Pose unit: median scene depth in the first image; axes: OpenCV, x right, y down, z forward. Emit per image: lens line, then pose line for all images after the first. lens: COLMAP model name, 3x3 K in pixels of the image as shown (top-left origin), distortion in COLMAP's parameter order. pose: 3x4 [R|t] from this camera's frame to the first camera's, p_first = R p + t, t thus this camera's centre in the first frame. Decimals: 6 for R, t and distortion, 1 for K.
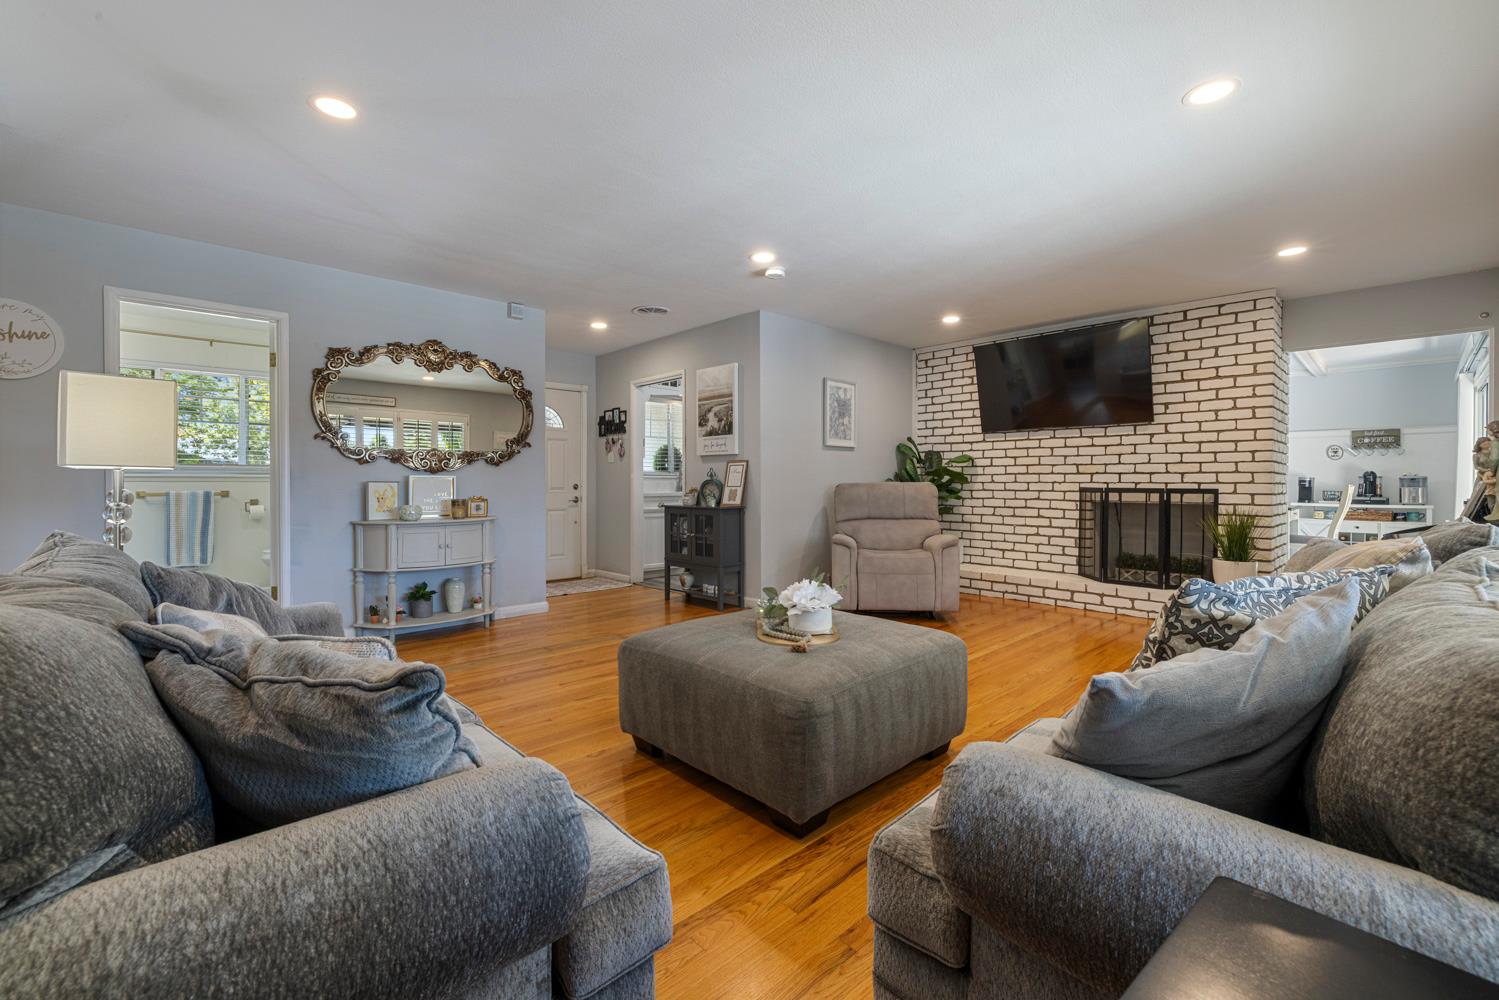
lens RADIAL K [[629.4, 0, 747.5], [0, 629.4, 485.7], [0, 0, 1]] dist [-0.002607, 0.000535]
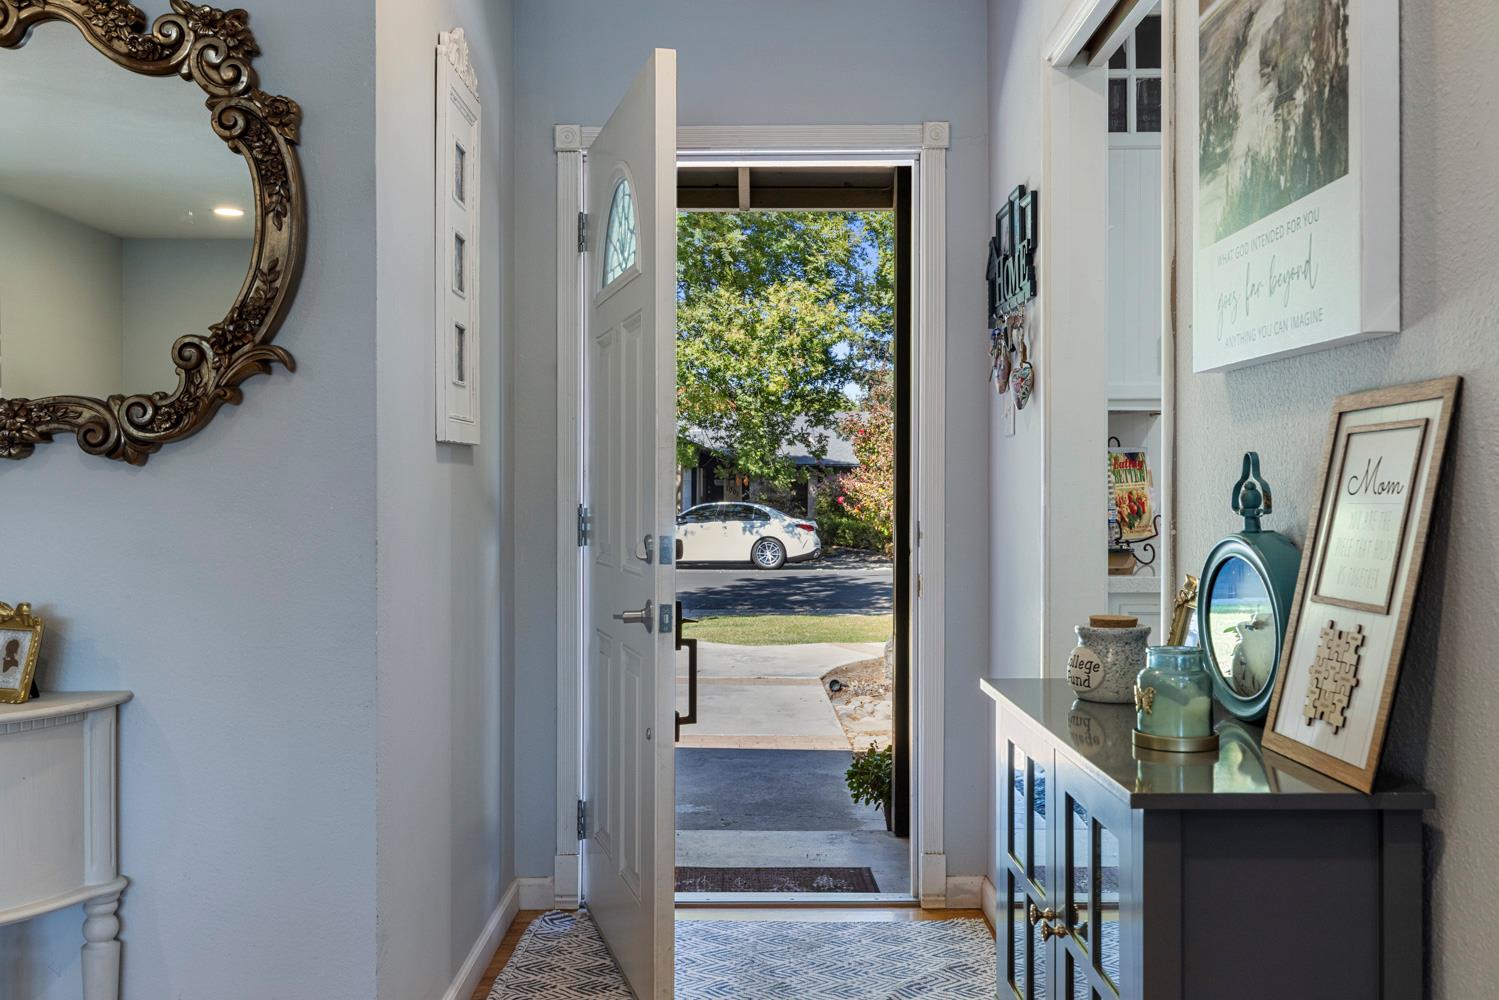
lens RADIAL K [[1342.7, 0, 742.0], [0, 1342.7, 497.8], [0, 0, 1]] dist [0.012120, 0.004469]
pose [[0.729770, 0.003615, -0.683684, 0.067379], [-0.001786, 0.999993, 0.003381, -0.019308], [0.683691, -0.001246, 0.729771, 0.725429]]
